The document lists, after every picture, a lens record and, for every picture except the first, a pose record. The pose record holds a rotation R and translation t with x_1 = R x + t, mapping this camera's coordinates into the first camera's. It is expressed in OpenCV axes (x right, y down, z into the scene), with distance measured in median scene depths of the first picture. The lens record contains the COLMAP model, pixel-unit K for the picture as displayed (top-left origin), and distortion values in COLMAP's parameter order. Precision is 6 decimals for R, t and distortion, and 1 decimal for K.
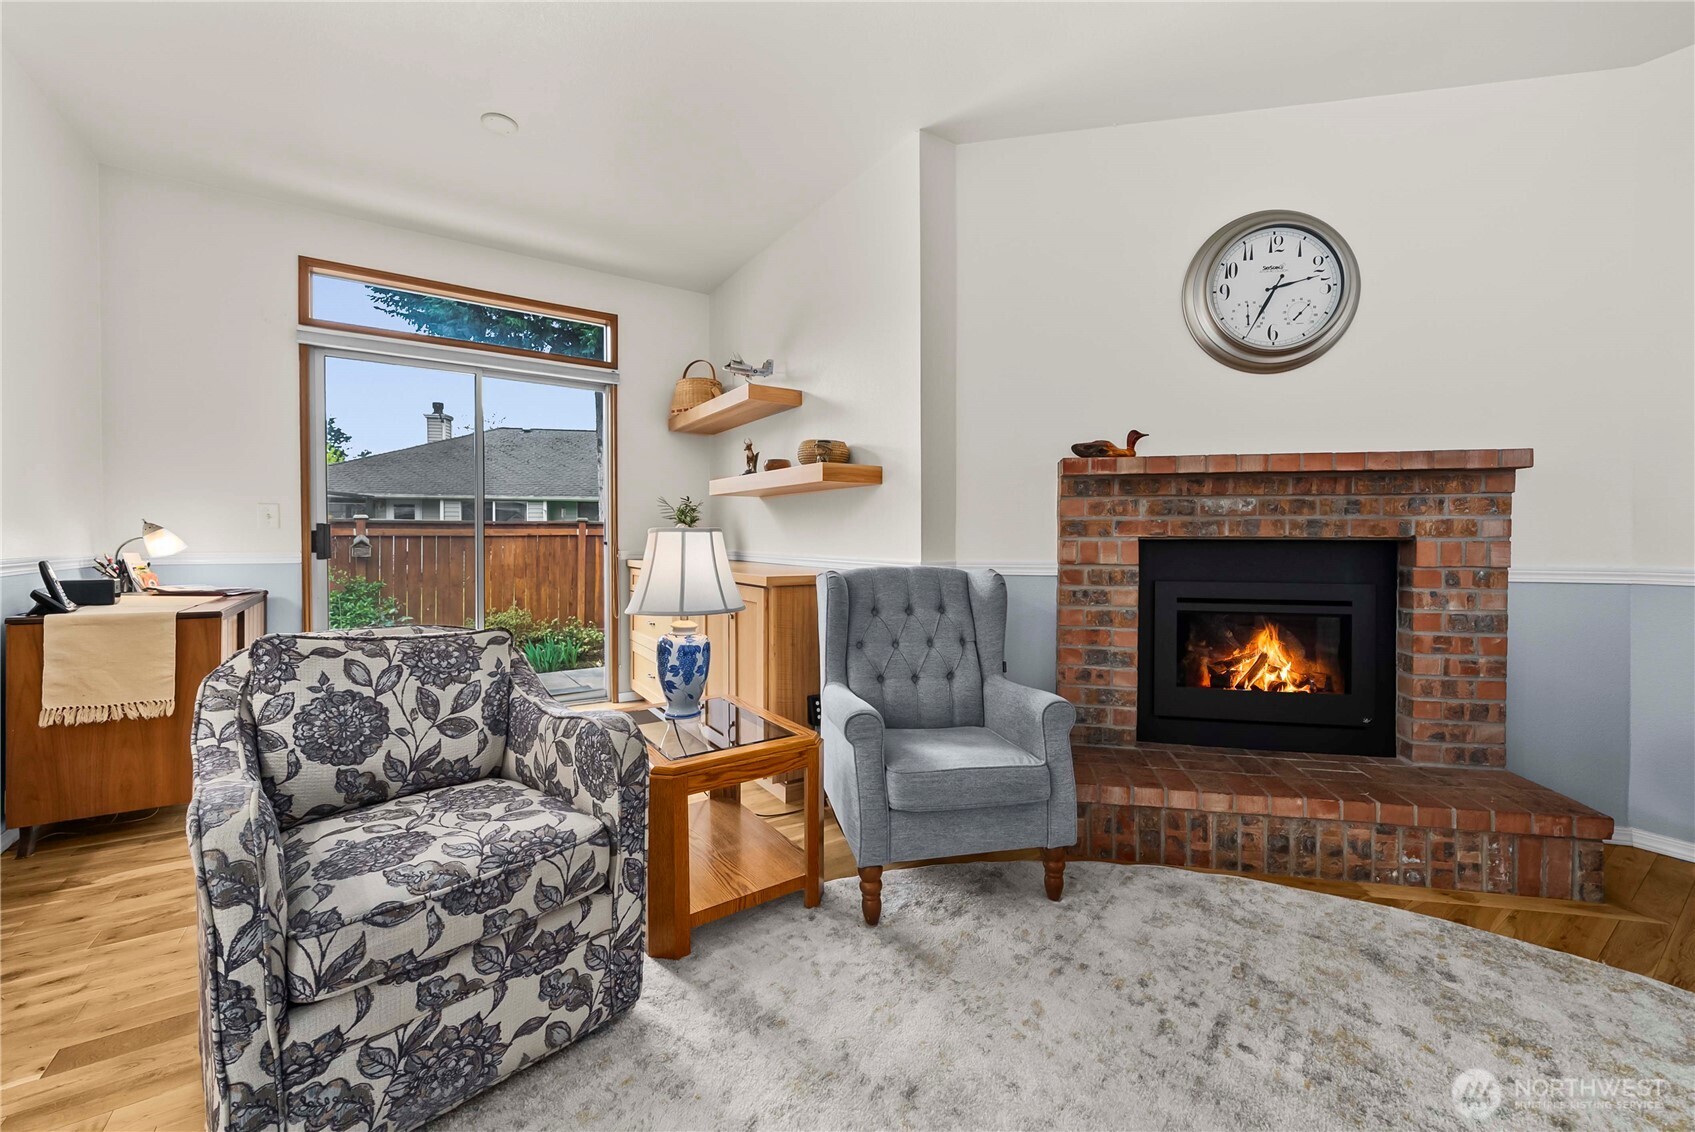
lens RADIAL K [[665.6, 0, 847.0], [0, 665.6, 541.2], [0, 0, 1]] dist [0.002851, -0.000171]
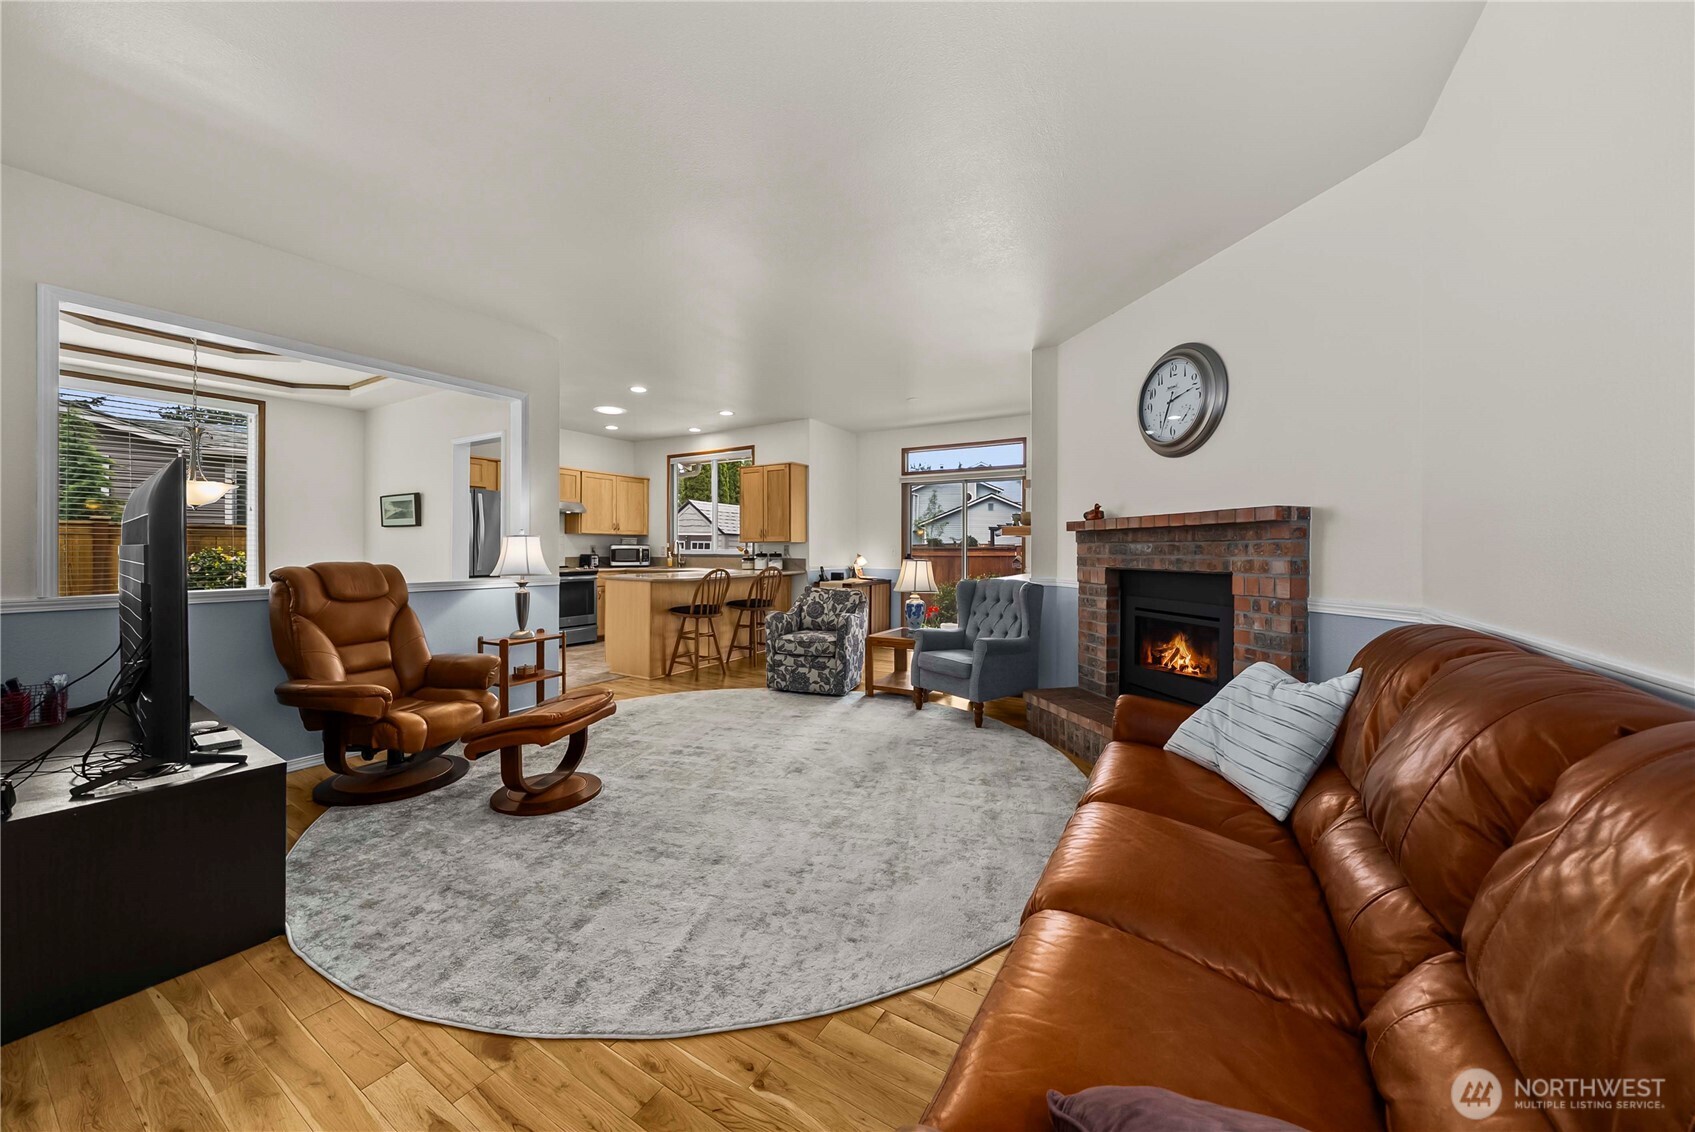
lens RADIAL K [[580.1, 0, 843.1], [0, 580.1, 548.8], [0, 0, 1]] dist [-0.012787, 0.000487]
pose [[0.423466, -0.004192, -0.905902, 1.490852], [-0.007455, 0.999939, -0.008112, -0.036704], [0.905881, 0.010189, 0.423409, -0.196033]]
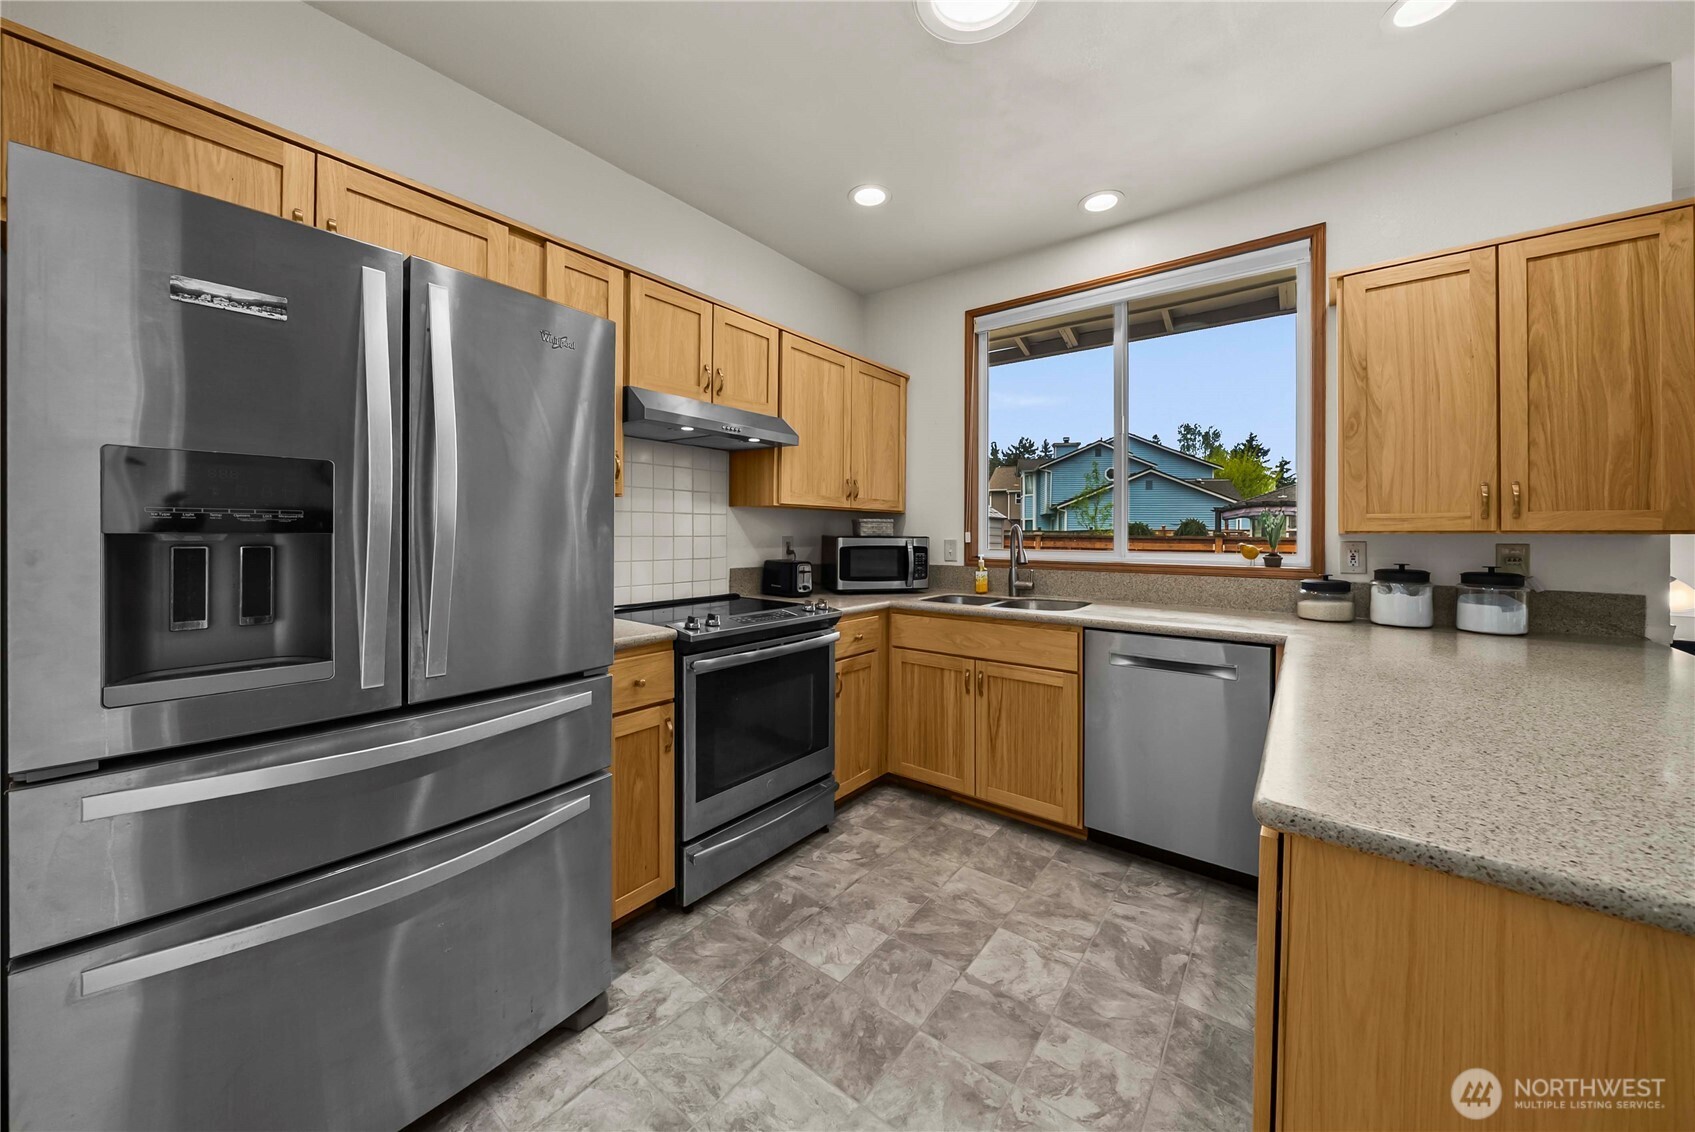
lens RADIAL K [[580.1, 0, 851.9], [0, 580.1, 532.6], [0, 0, 1]] dist [-0.012787, 0.000487]
pose [[0.301813, -0.003537, -0.953361, -0.724972], [-0.012325, 0.999895, -0.007612, -0.071935], [0.953288, 0.014048, 0.301737, -0.349342]]
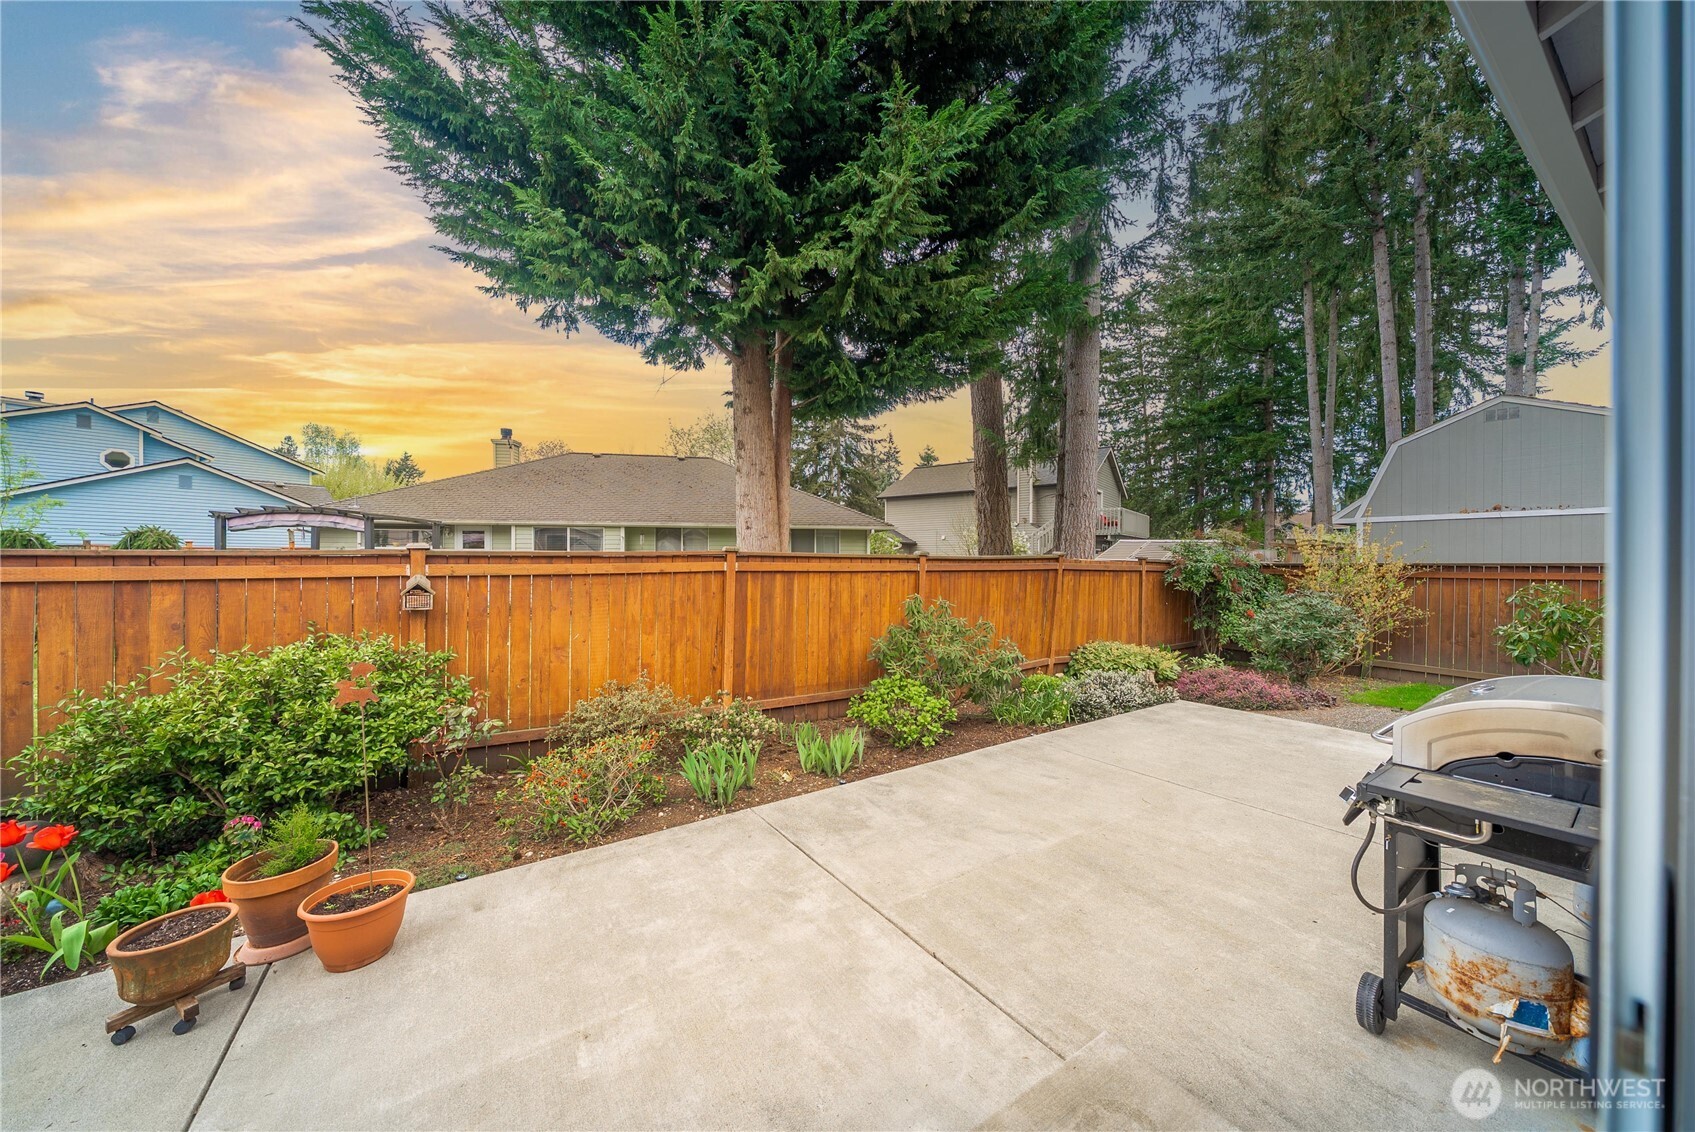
lens RADIAL K [[580.1, 0, 849.2], [0, 580.1, 557.6], [0, 0, 1]] dist [-0.012787, 0.000487]
pose [[0.999992, -0.002290, -0.003207, -1.038325], [0.002256, 0.999941, -0.010610, -0.063017], [0.003231, 0.010603, 0.999939, 1.486983]]
